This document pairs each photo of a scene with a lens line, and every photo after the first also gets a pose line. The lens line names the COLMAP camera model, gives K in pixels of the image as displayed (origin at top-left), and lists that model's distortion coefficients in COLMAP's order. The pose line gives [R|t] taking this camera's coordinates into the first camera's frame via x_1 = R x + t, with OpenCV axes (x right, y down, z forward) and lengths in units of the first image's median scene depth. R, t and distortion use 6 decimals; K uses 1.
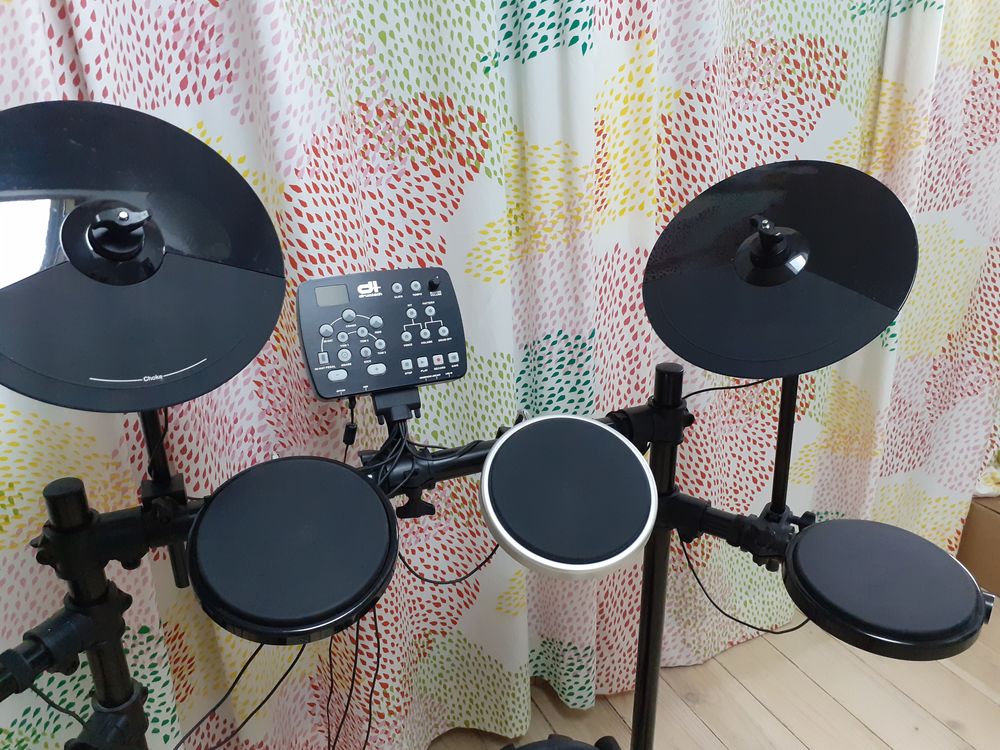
lens RADIAL K [[794.8, 0, 505.6], [0, 794.8, 368.3], [0, 0, 1]] dist [0.075596, -0.135819]
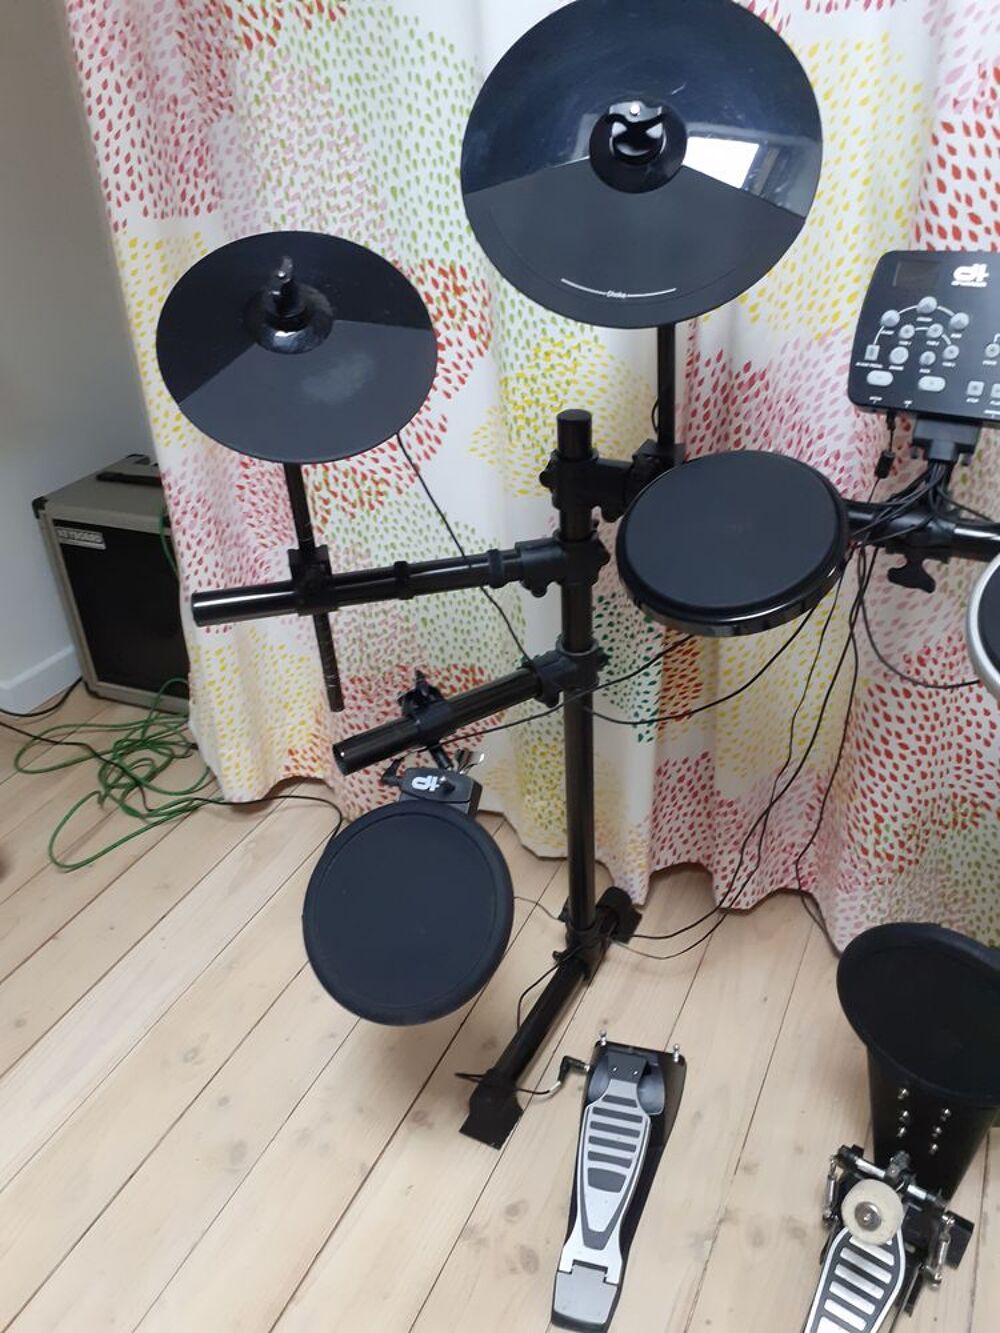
lens RADIAL K [[1048.0, 0, 512.7], [0, 1048.0, 662.6], [0, 0, 1]] dist [0.088996, -0.124811]
pose [[0.638953, 0.395889, -0.659553, 0.264521], [-0.263900, 0.918180, 0.295470, 0.038500], [0.722562, -0.014735, 0.691149, 0.006709]]
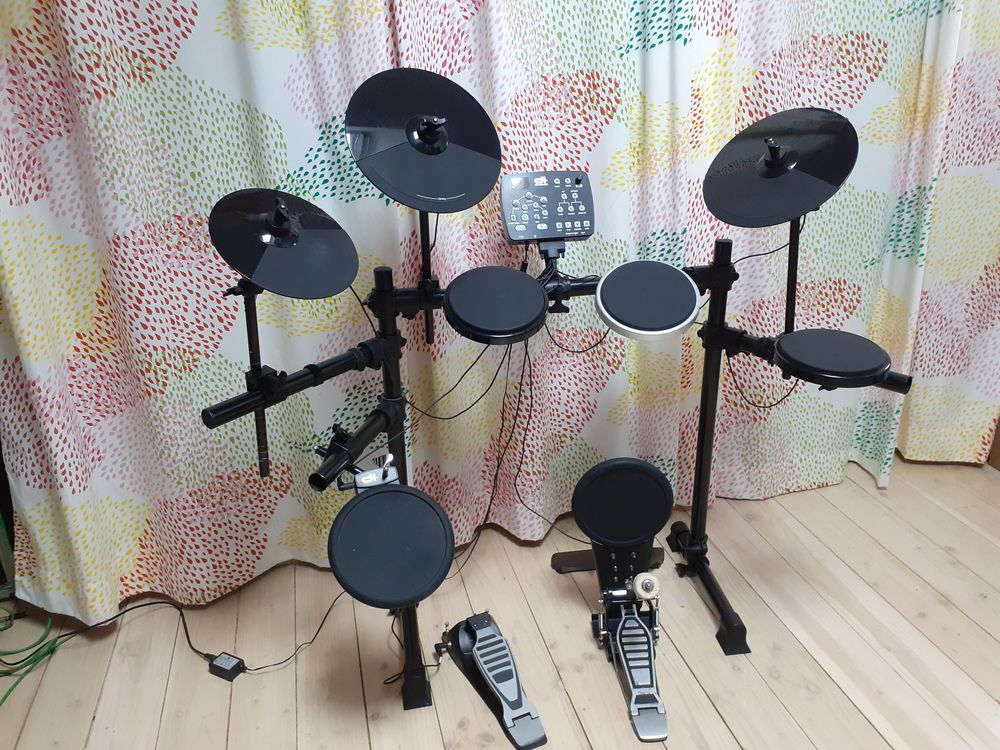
lens RADIAL K [[785.1, 0, 505.6], [0, 785.1, 362.8], [0, 0, 1]] dist [0.019207, -0.035787]
pose [[0.979262, 0.070024, -0.190112, 0.080770], [-0.068962, 0.997545, 0.012203, 0.213062], [0.190500, 0.001160, 0.981687, -0.527779]]
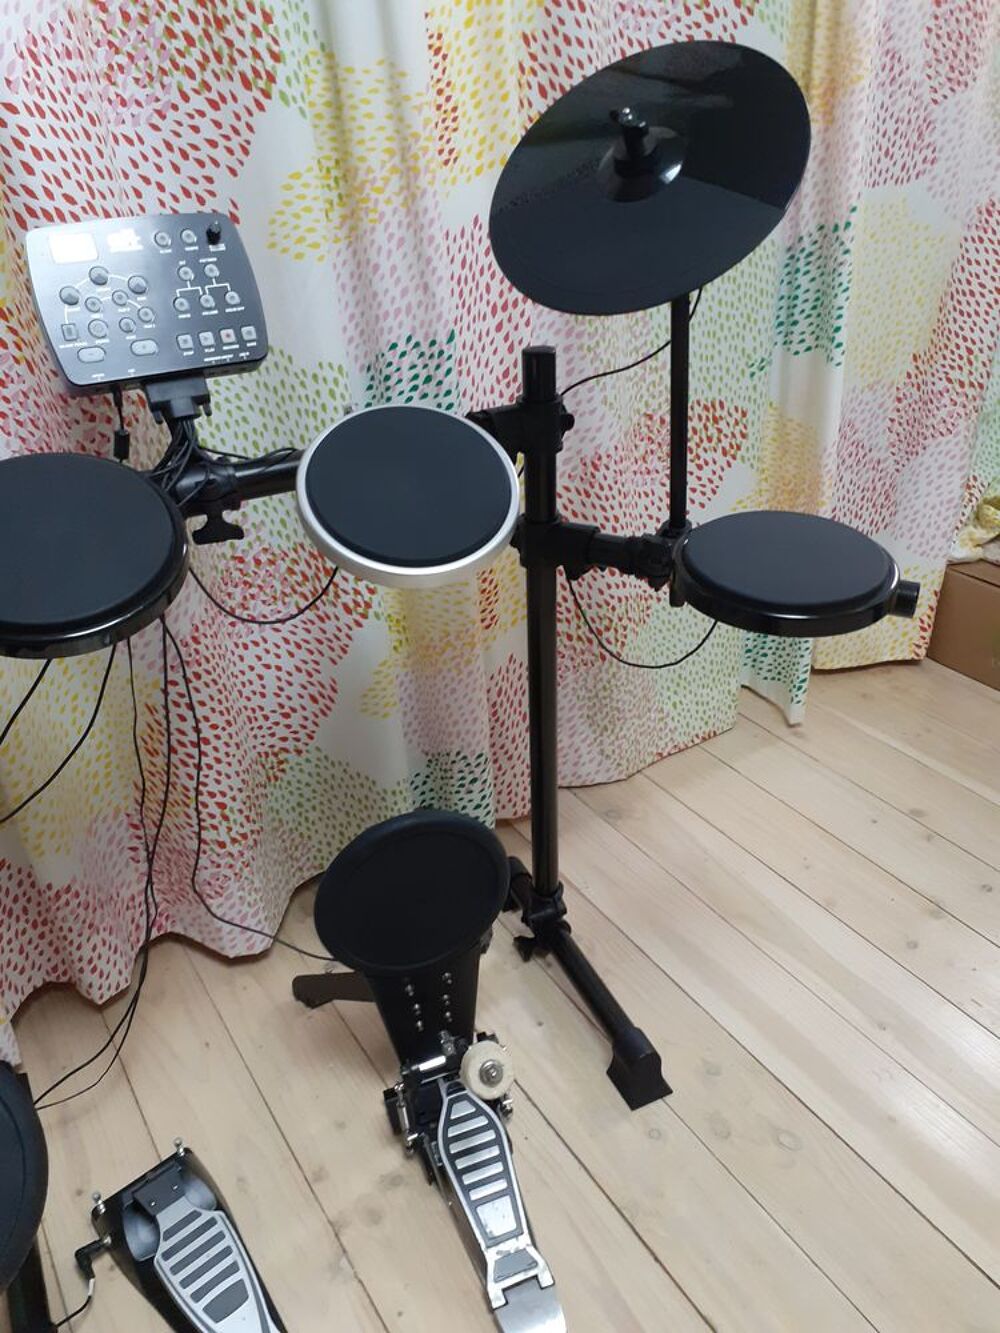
lens RADIAL K [[1048.0, 0, 512.7], [0, 1048.0, 662.6], [0, 0, 1]] dist [0.088996, -0.124811]
pose [[0.993070, -0.073164, 0.091978, 0.053556], [0.060591, 0.989296, 0.132750, 0.138299], [-0.100706, -0.126257, 0.986873, -0.054576]]
